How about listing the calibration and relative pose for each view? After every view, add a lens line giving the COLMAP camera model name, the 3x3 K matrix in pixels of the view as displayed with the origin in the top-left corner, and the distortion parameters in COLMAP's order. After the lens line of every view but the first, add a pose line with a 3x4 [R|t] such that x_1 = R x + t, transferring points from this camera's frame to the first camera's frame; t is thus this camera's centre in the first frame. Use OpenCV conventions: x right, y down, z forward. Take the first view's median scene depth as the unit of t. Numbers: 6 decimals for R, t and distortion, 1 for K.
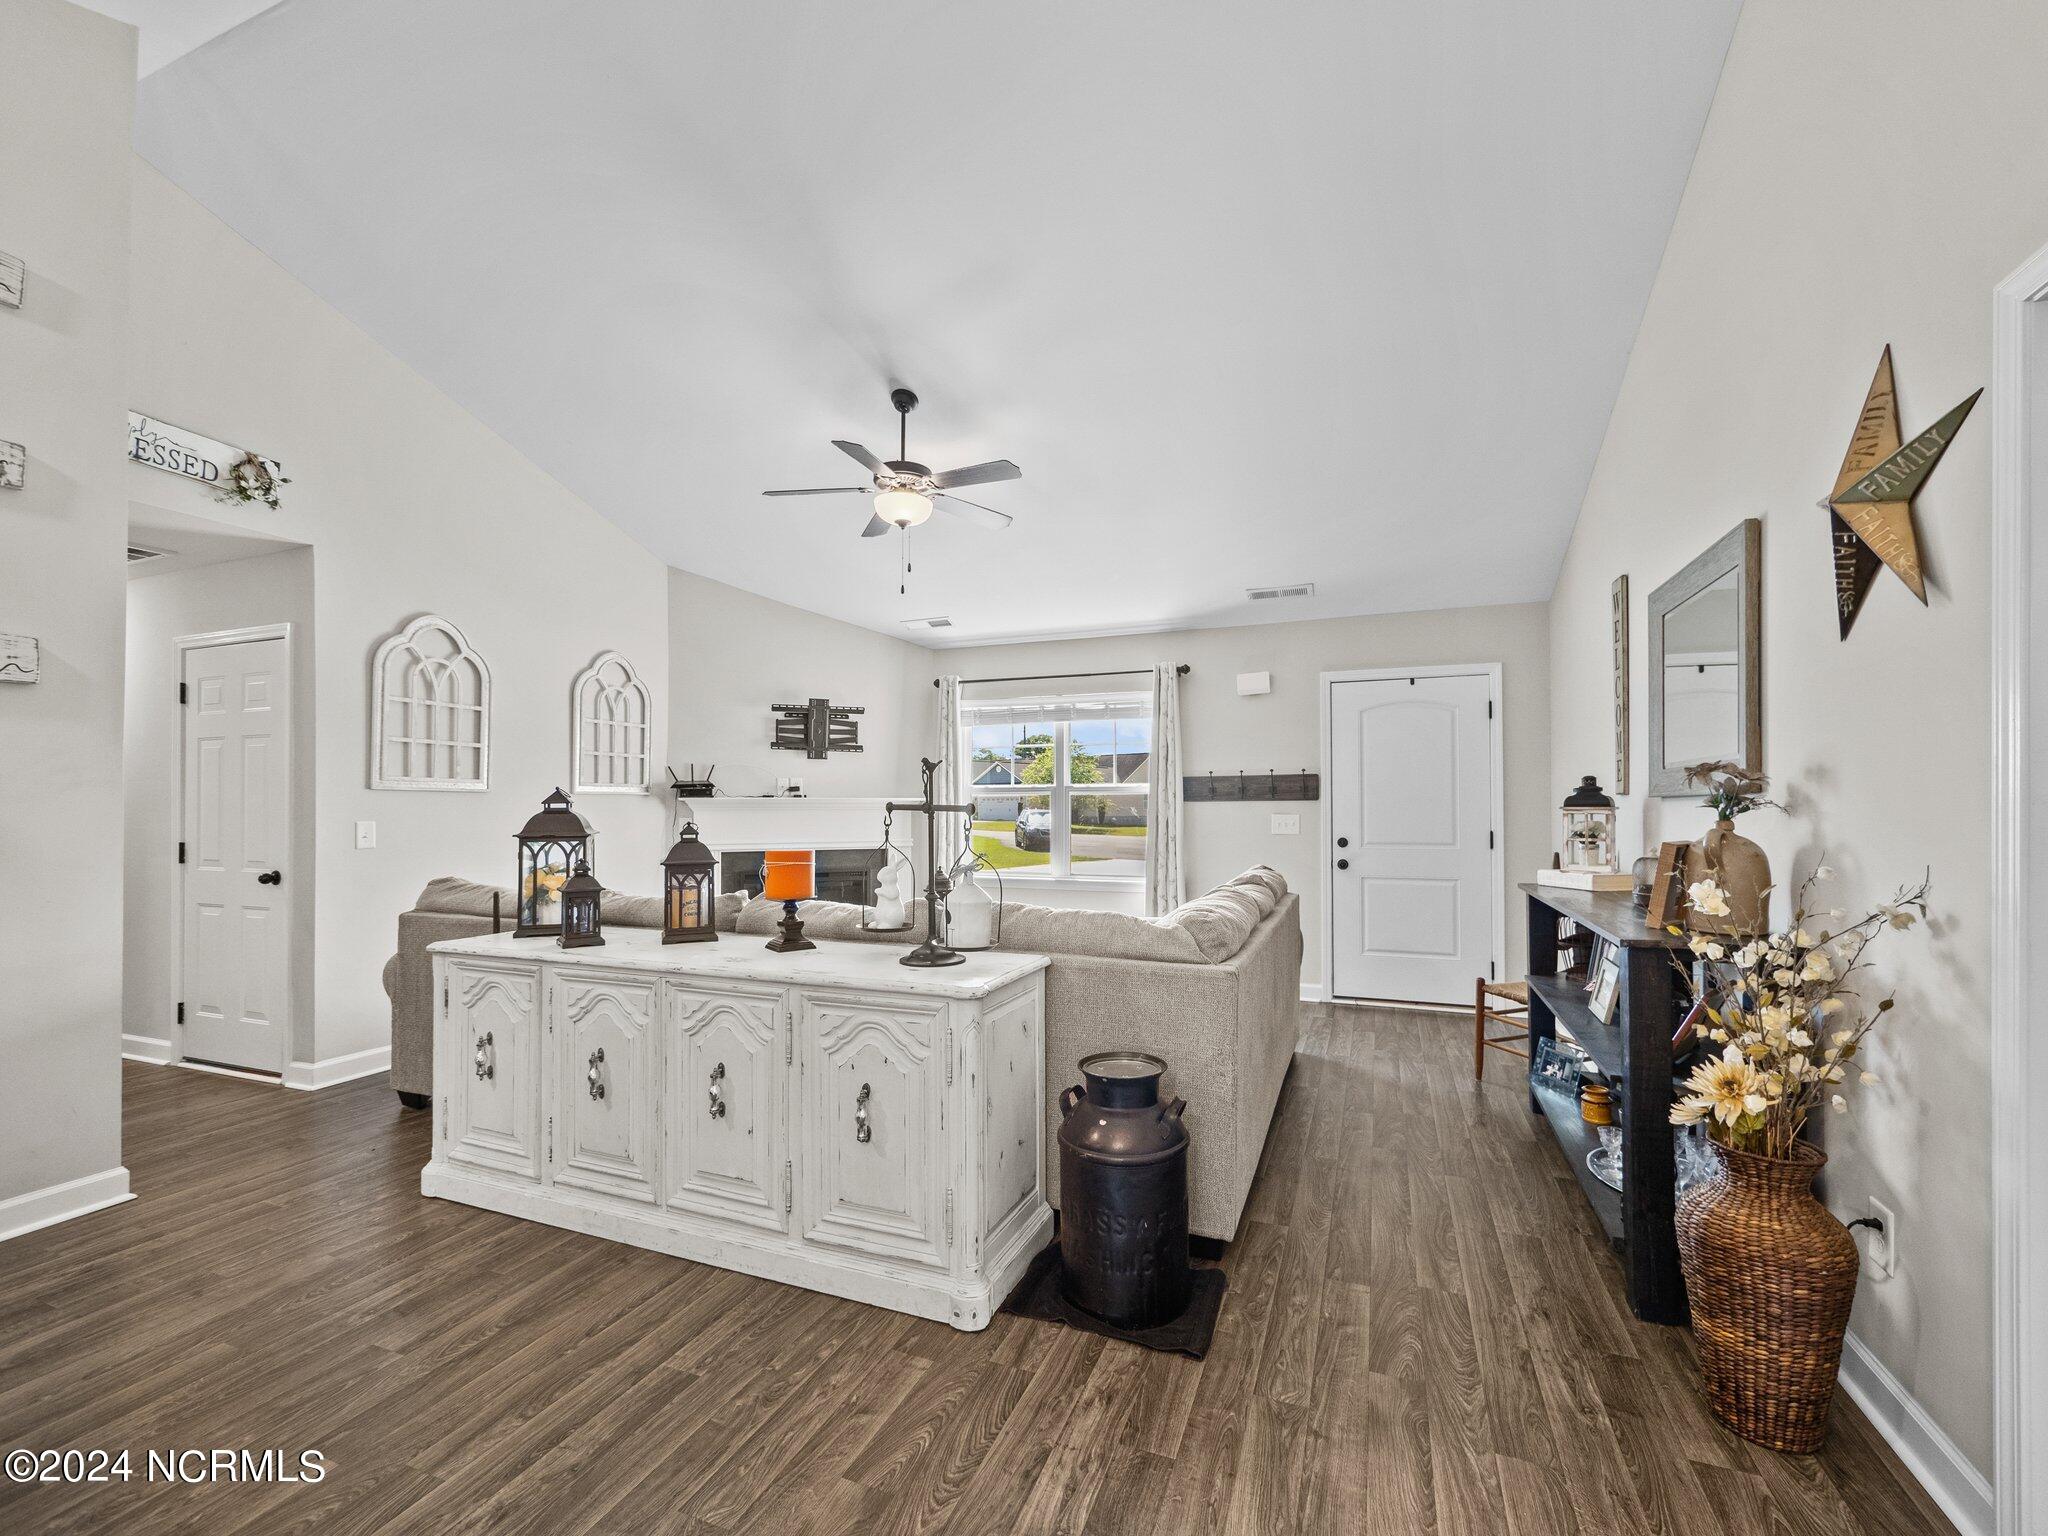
lens RADIAL K [[865.5, 0, 1033.7], [0, 865.5, 803.1], [0, 0, 1]] dist [-0.002883, 0.001164]
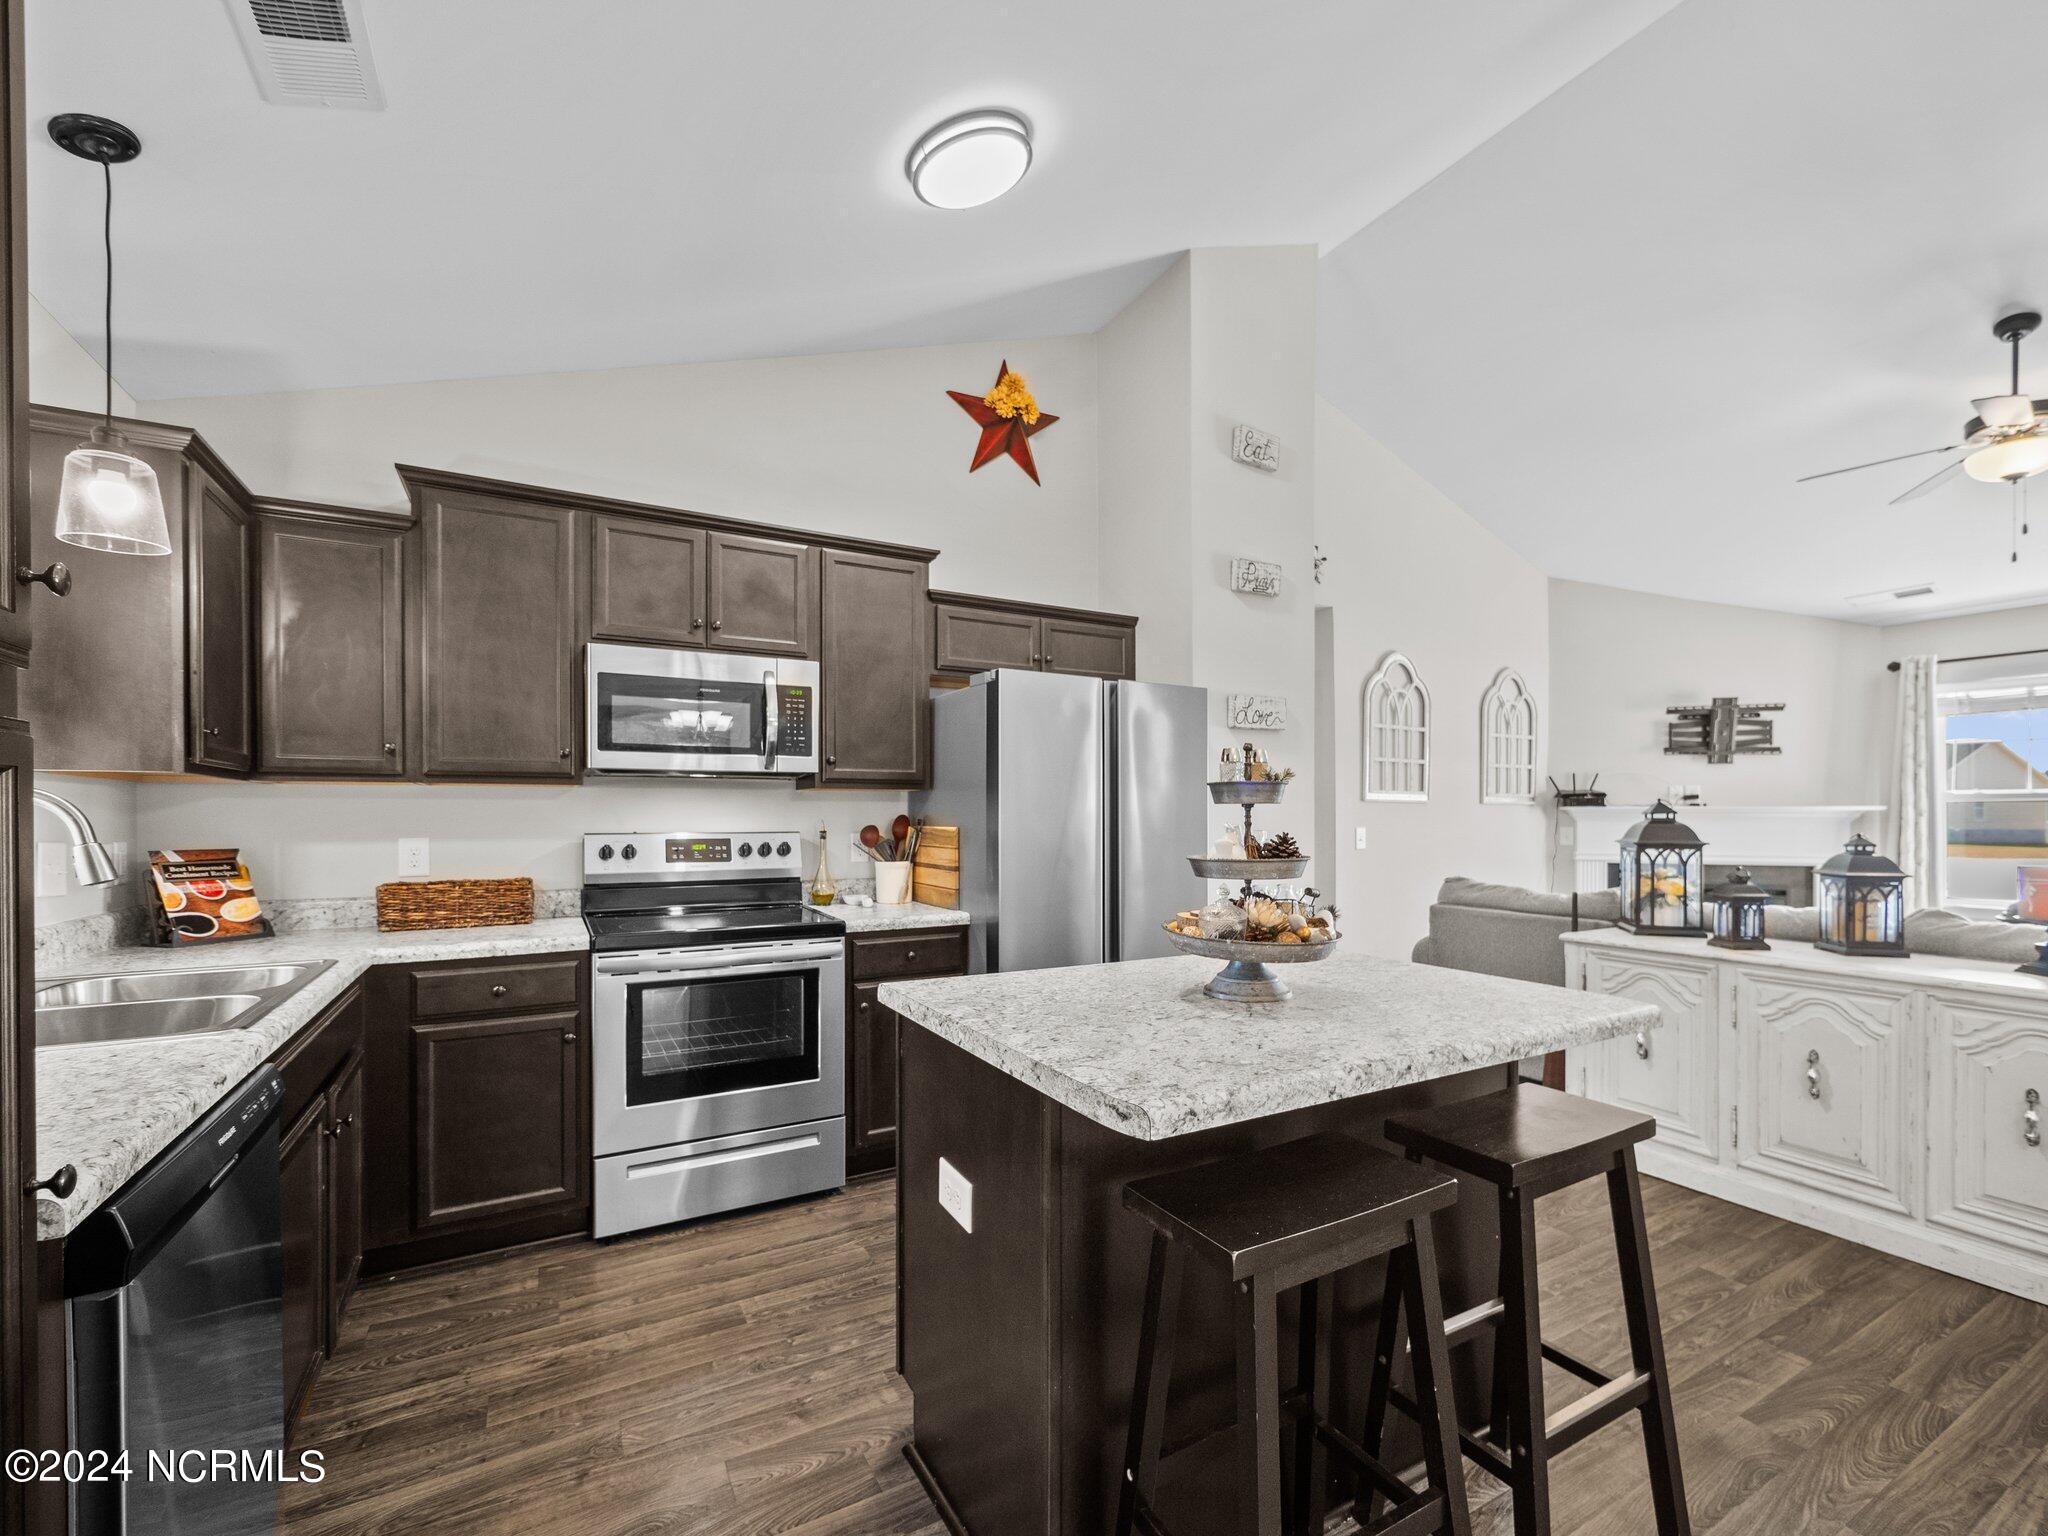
lens RADIAL K [[865.5, 0, 1026.2], [0, 865.5, 824.8], [0, 0, 1]] dist [-0.002883, 0.001164]
pose [[0.773883, 0.011030, -0.633232, -0.371612], [-0.000982, 0.999868, 0.016216, -0.001833], [0.633327, -0.011928, 0.773792, -0.254617]]
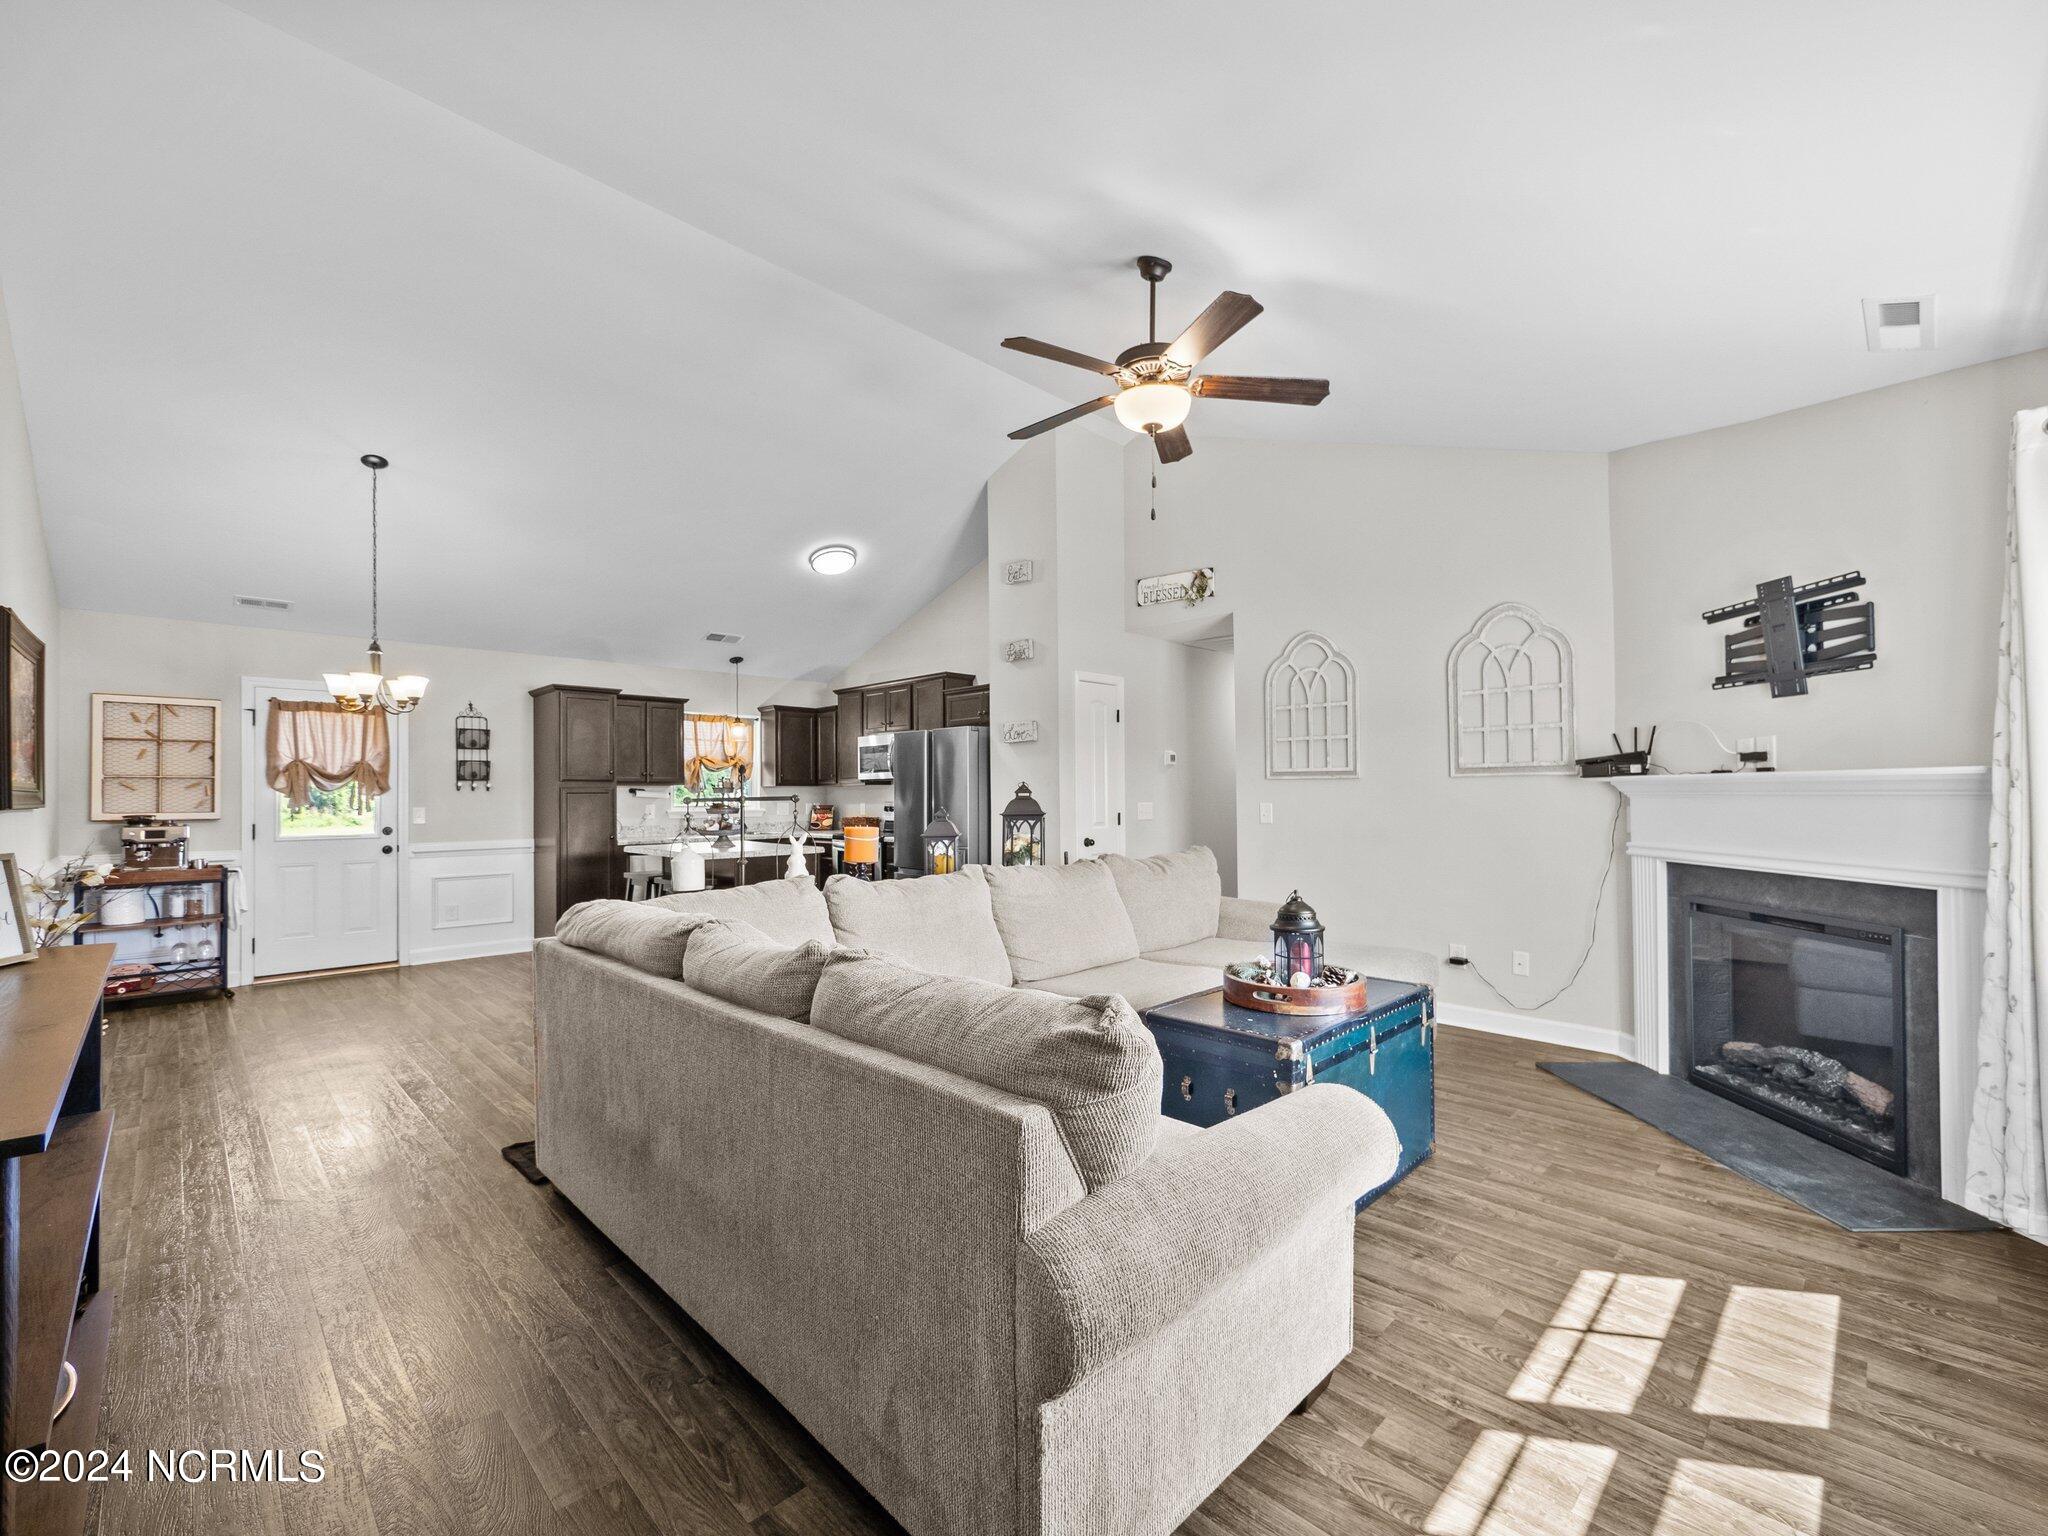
lens RADIAL K [[865.5, 0, 1023.6], [0, 865.5, 780.8], [0, 0, 1]] dist [-0.002883, 0.001164]
pose [[-0.398992, -0.008651, -0.916913, 0.621980], [0.012514, 0.999811, -0.014878, 0.001474], [0.916869, -0.017411, -0.398809, 1.228242]]
